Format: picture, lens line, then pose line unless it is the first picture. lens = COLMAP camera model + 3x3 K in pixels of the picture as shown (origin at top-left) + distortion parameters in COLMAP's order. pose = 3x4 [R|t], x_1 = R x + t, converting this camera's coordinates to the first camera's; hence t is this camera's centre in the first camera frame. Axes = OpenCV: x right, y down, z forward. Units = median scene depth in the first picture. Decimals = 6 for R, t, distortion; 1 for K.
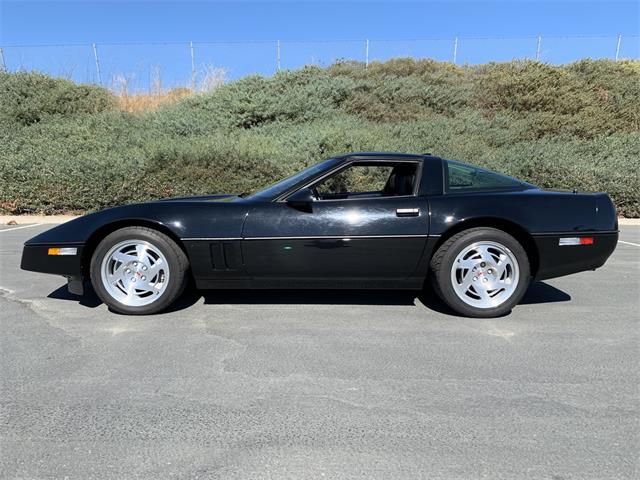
lens RADIAL K [[490.4, 0, 317.9], [0, 490.4, 238.7], [0, 0, 1]] dist [0.026466, -0.026609]
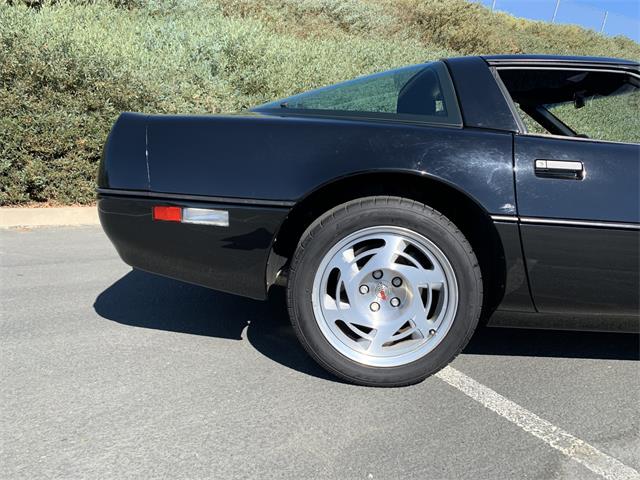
lens RADIAL K [[490.4, 0, 320.8], [0, 490.4, 233.0], [0, 0, 1]] dist [0.026466, -0.026609]
pose [[0.886624, -0.045264, 0.460270, -0.128050], [0.017573, 0.997778, 0.064273, -0.038244], [-0.462156, -0.048898, 0.885449, 0.458375]]
